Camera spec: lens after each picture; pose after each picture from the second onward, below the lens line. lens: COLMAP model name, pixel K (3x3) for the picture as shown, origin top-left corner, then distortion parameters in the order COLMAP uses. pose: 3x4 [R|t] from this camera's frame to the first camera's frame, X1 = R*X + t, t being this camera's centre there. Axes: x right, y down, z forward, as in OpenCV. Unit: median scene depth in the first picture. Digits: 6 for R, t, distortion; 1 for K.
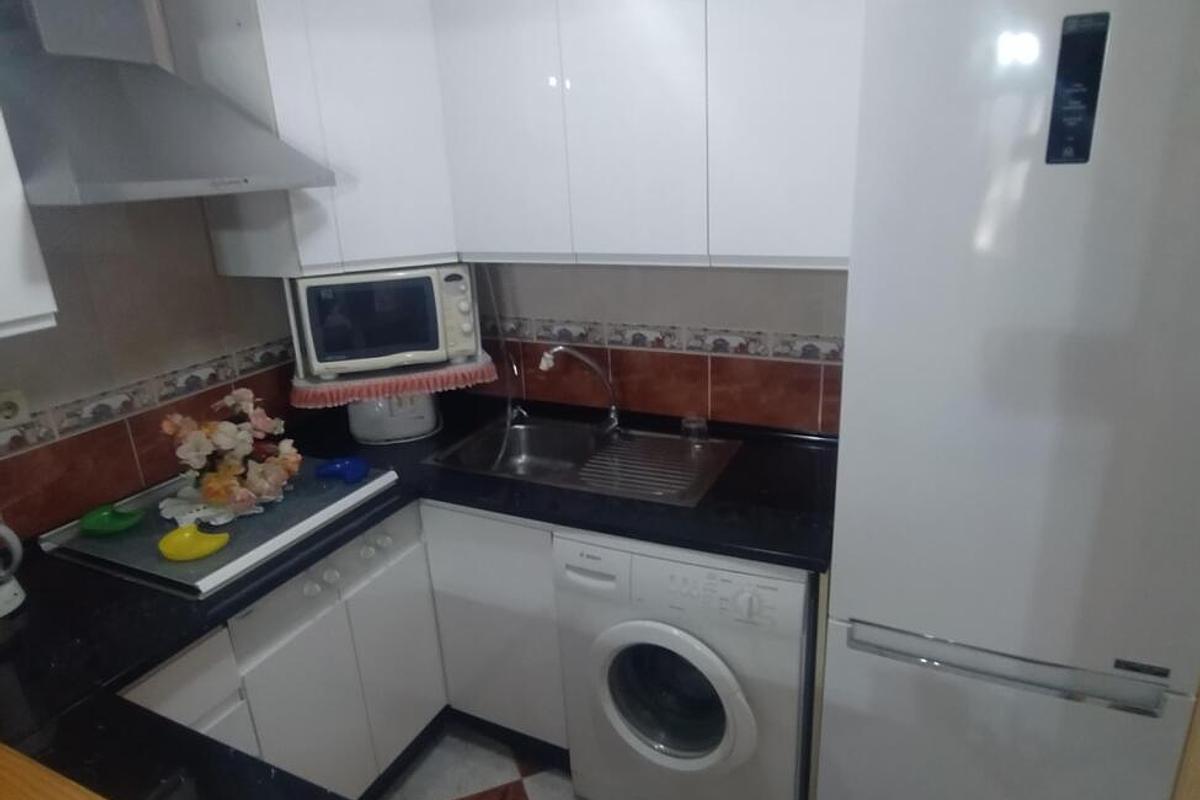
lens RADIAL K [[746.0, 0, 604.9], [0, 746.0, 404.1], [0, 0, 1]] dist [-0.038892, 0.025653]
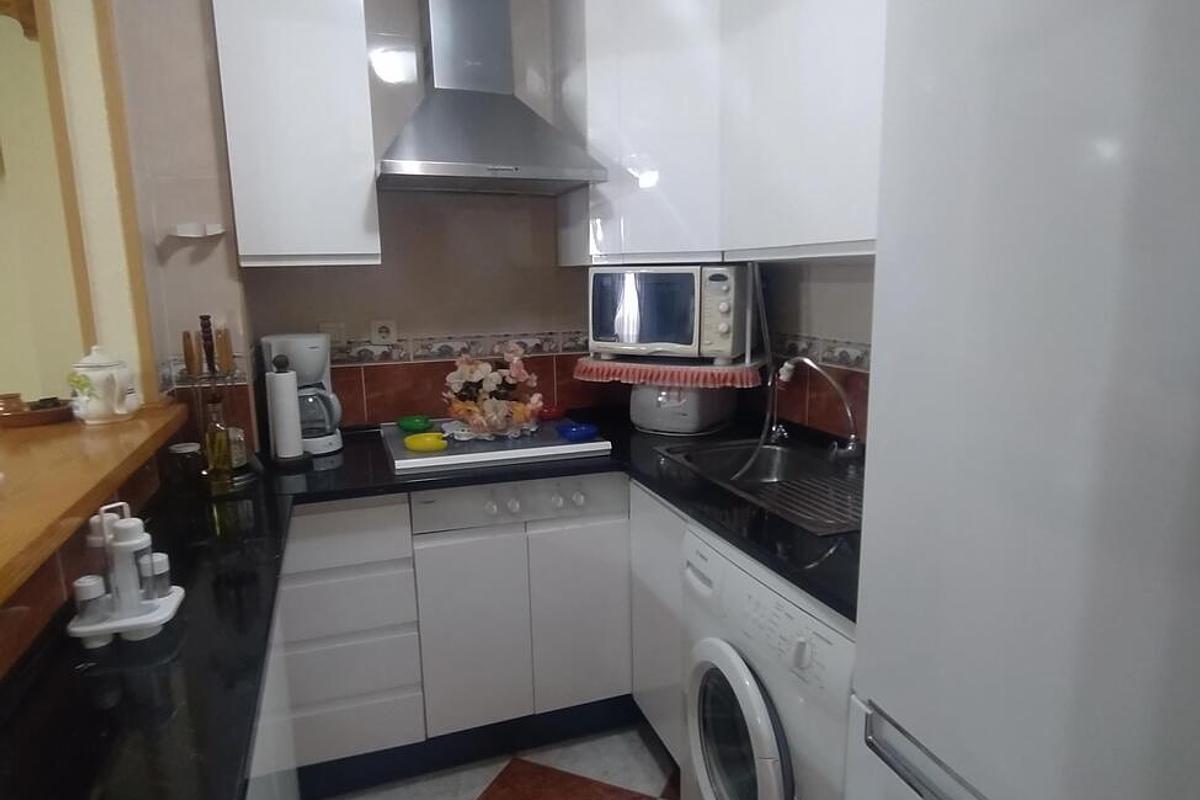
lens RADIAL K [[735.9, 0, 612.7], [0, 735.9, 409.7], [0, 0, 1]] dist [-0.035465, 0.020082]
pose [[0.722571, 0.160026, -0.672519, 0.429550], [-0.238623, 0.970780, -0.025385, 0.071414], [0.648806, 0.178821, 0.739644, 0.206407]]
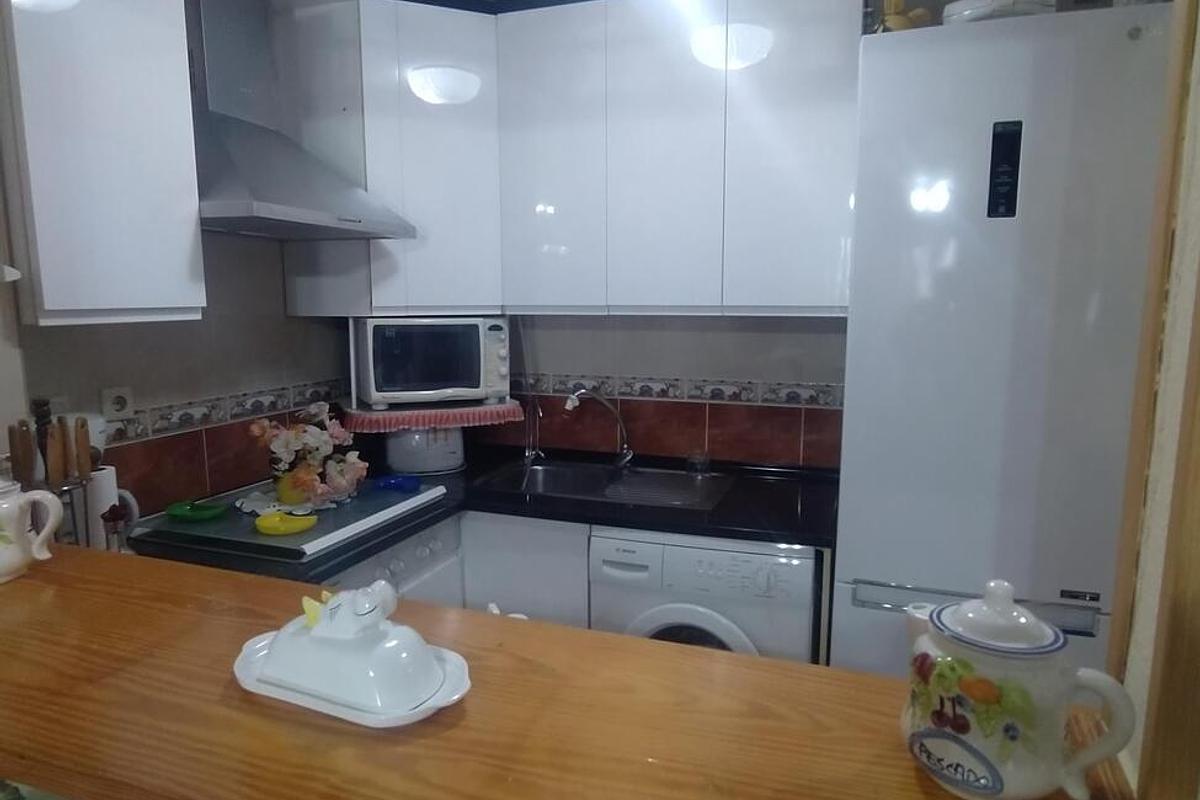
lens RADIAL K [[735.9, 0, 612.7], [0, 735.9, 409.7], [0, 0, 1]] dist [-0.035465, 0.020082]
pose [[0.993080, 0.030629, 0.113379, -0.158386], [-0.010545, 0.984749, -0.173661, 0.167617], [-0.116968, 0.171264, 0.978257, -0.141423]]
